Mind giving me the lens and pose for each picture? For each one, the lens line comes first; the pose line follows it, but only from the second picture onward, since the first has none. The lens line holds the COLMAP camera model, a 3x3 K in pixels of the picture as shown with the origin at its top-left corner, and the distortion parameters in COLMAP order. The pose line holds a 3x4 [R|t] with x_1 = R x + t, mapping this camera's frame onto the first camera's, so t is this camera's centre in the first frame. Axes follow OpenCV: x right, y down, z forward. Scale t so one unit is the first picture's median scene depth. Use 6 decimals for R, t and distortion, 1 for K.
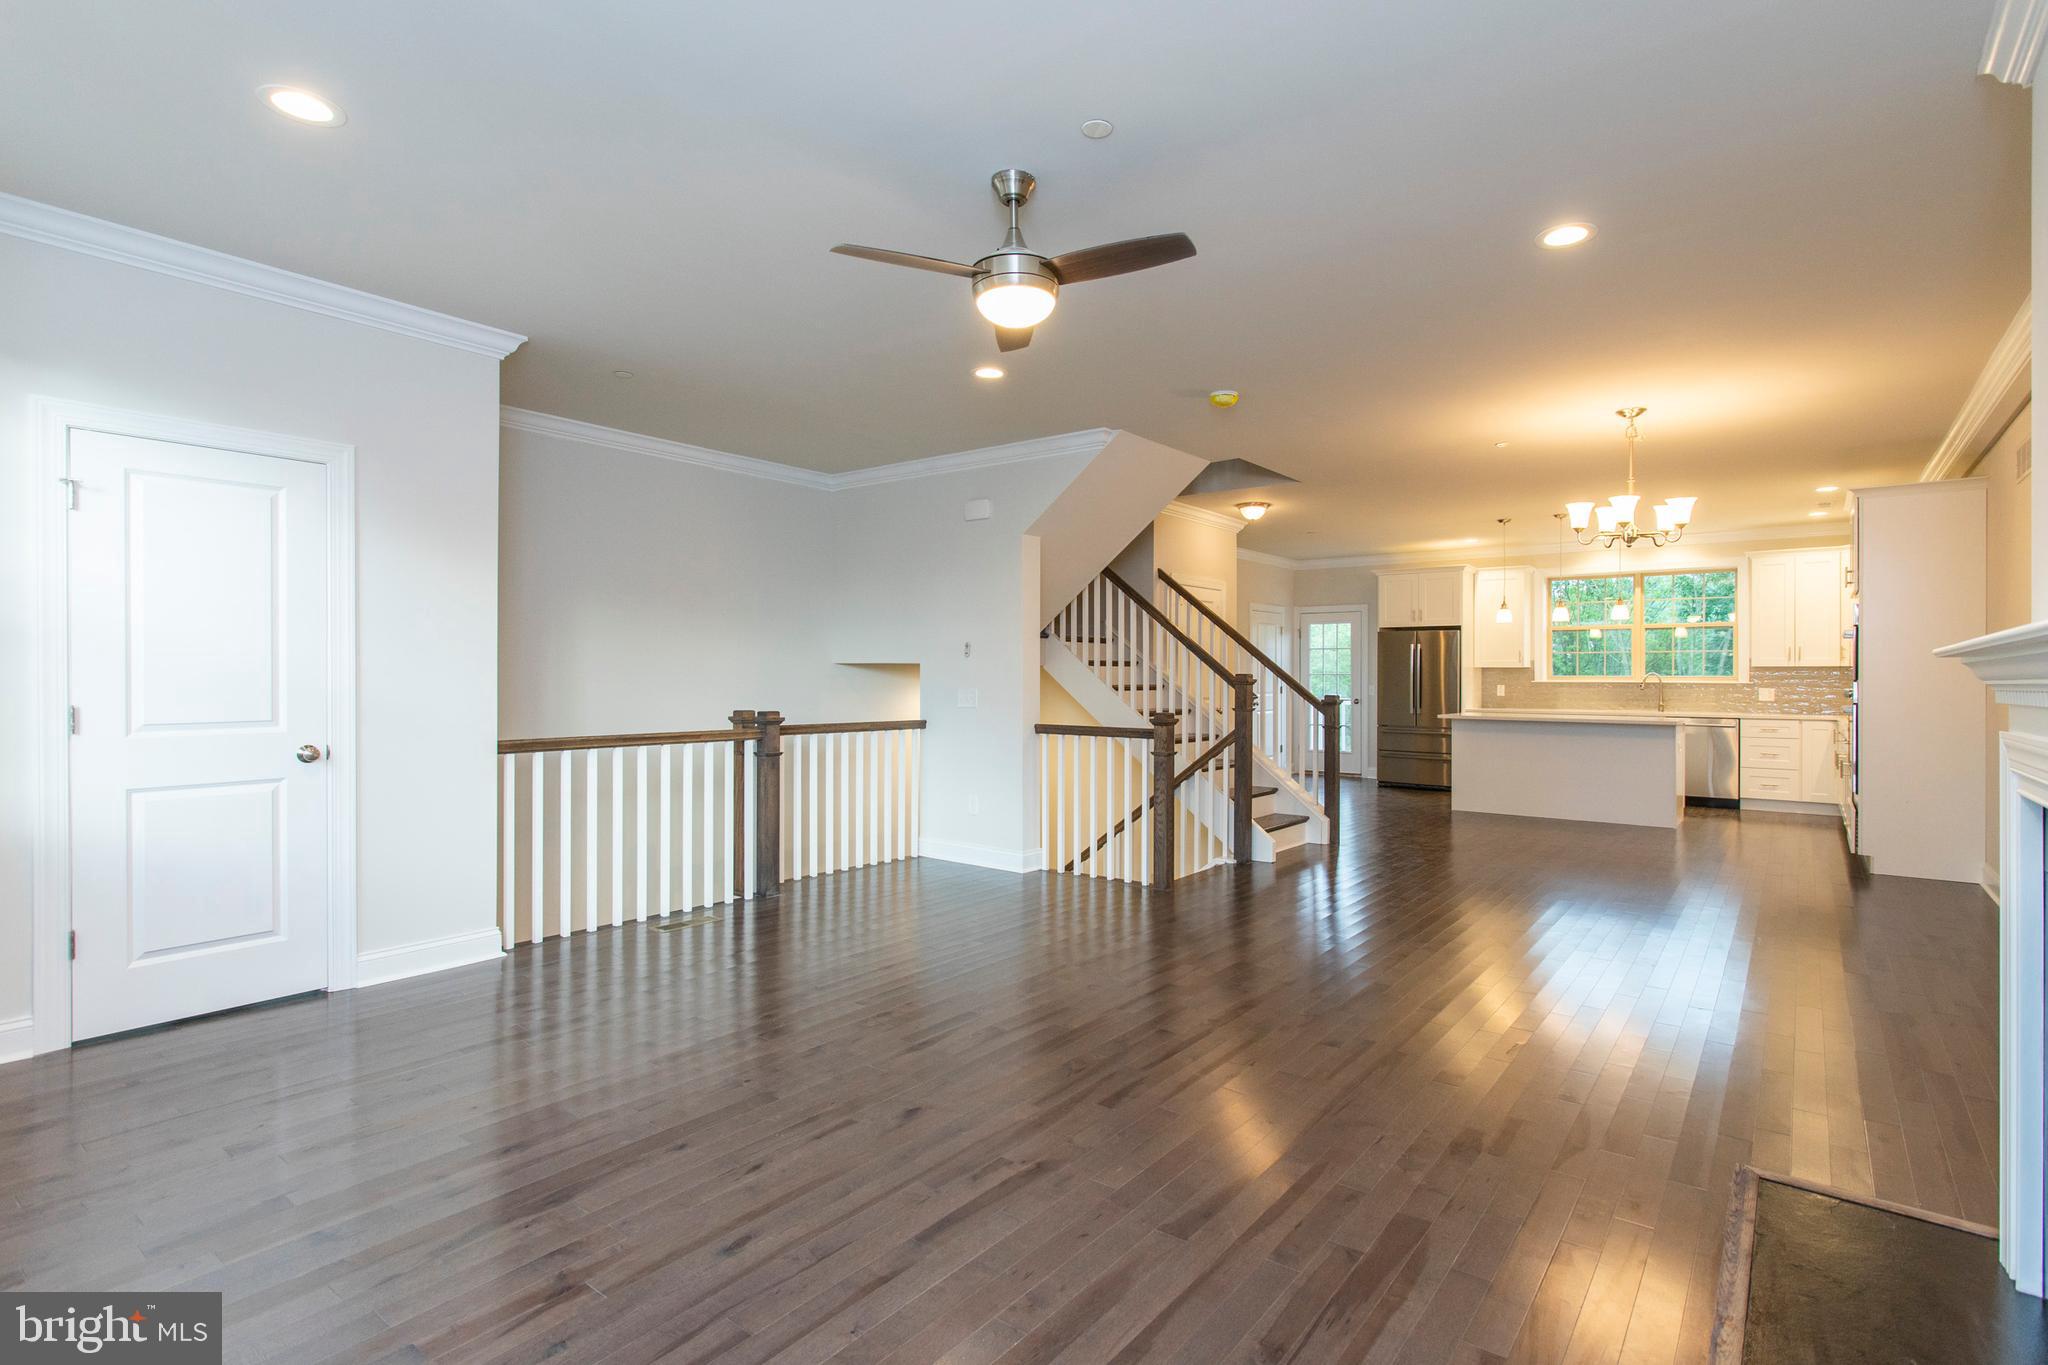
lens RADIAL K [[969.4, 0, 1086.6], [0, 969.4, 665.5], [0, 0, 1]] dist [-0.000705, -0.000392]
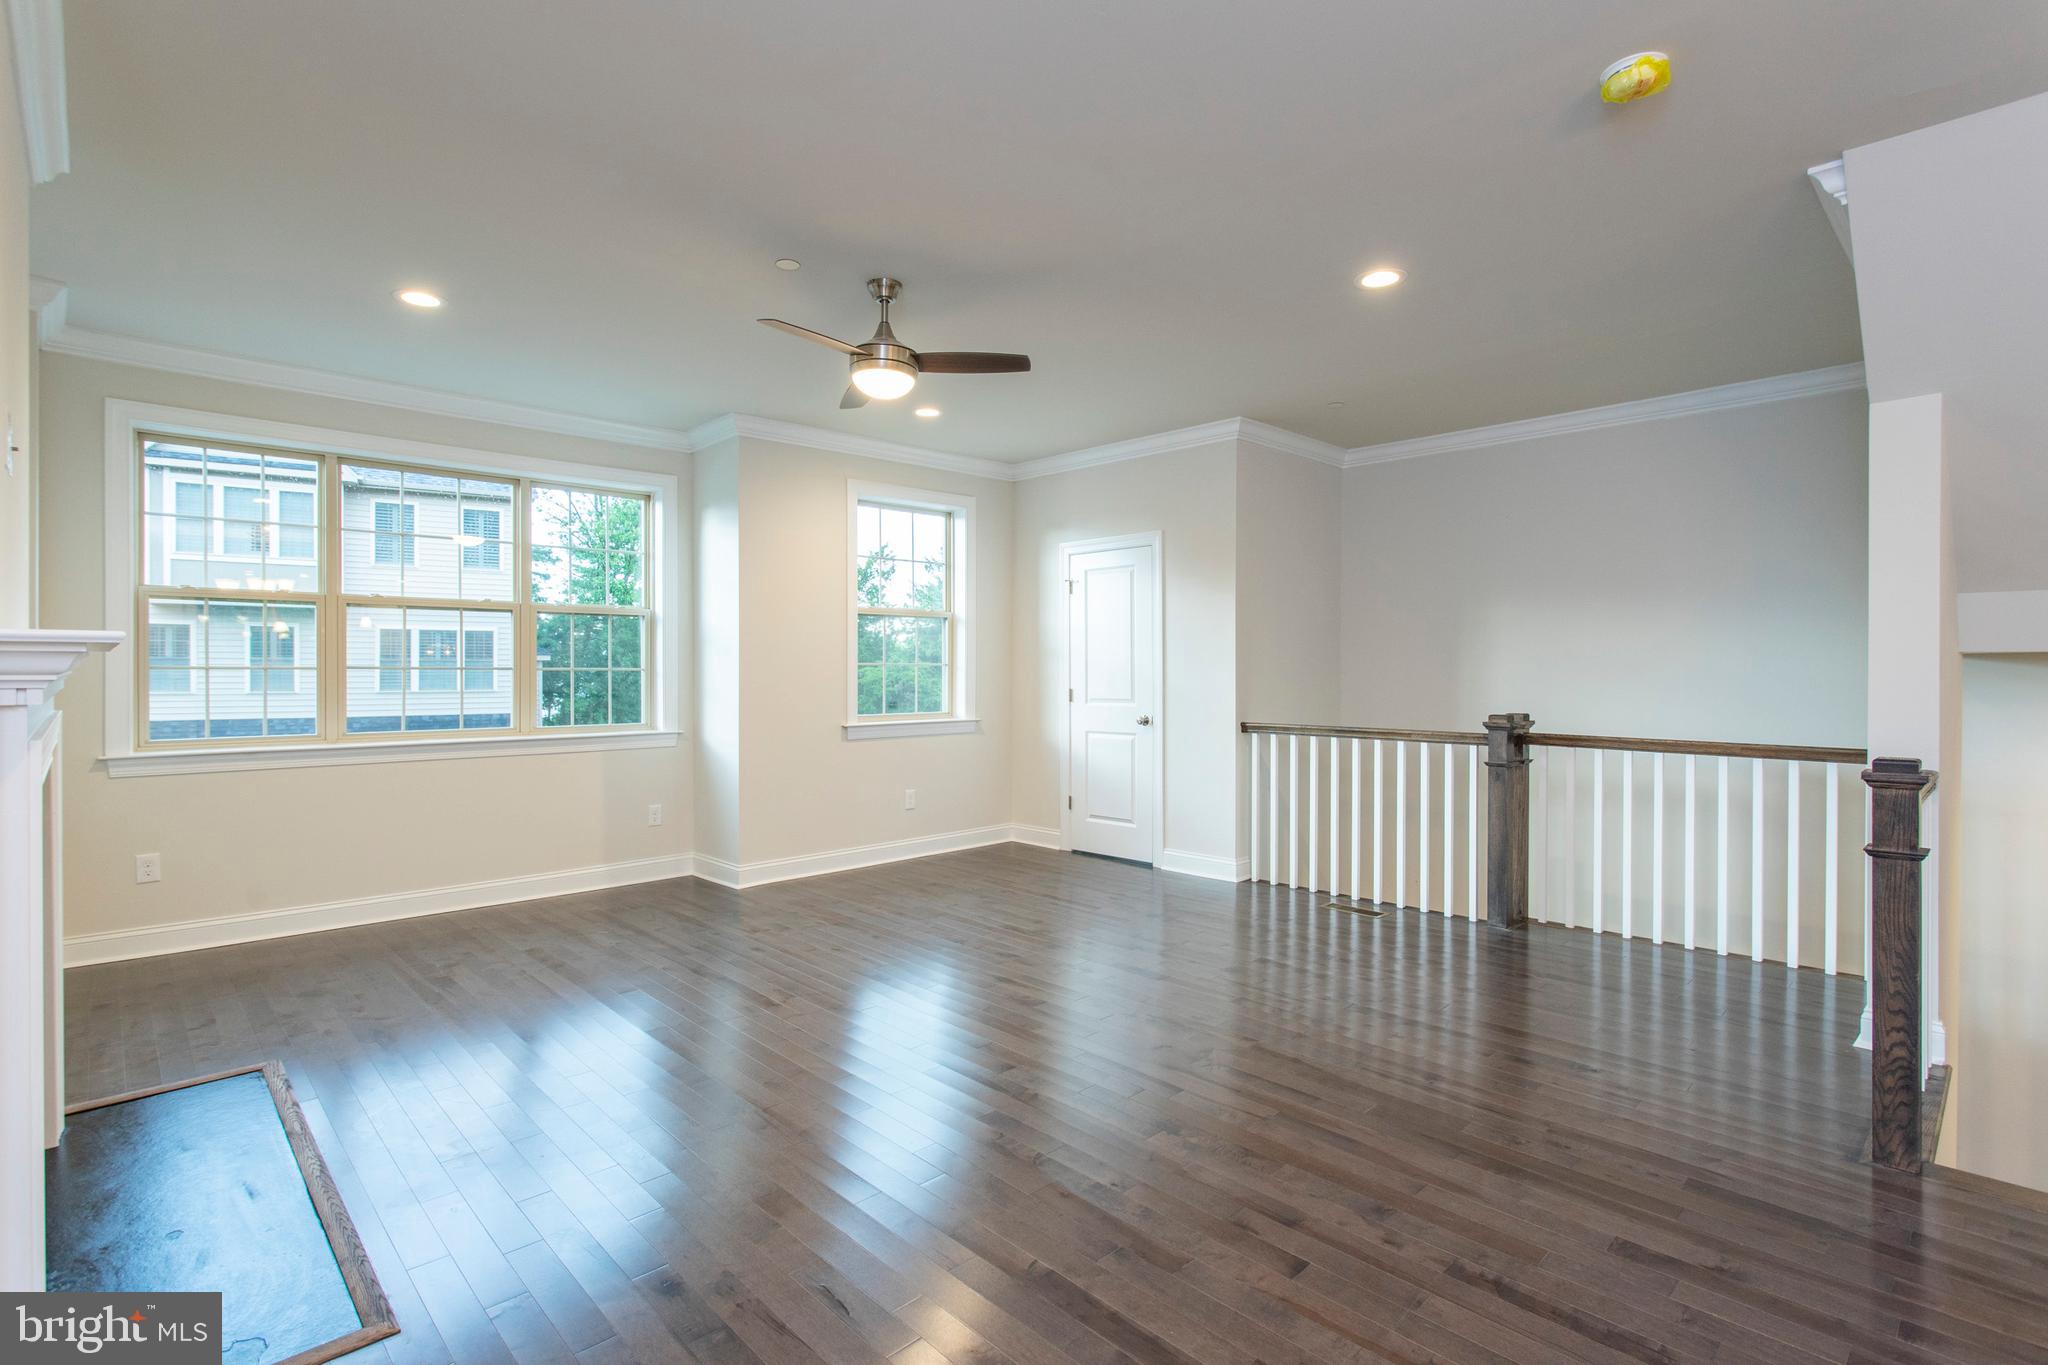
lens RADIAL K [[969.4, 0, 1016.1], [0, 969.4, 671.9], [0, 0, 1]] dist [-0.000705, -0.000392]
pose [[-0.171742, -0.001934, -0.985140, 0.334082], [0.009798, 0.999945, -0.003671, 0.004293], [0.985093, -0.010283, -0.171713, 0.401994]]
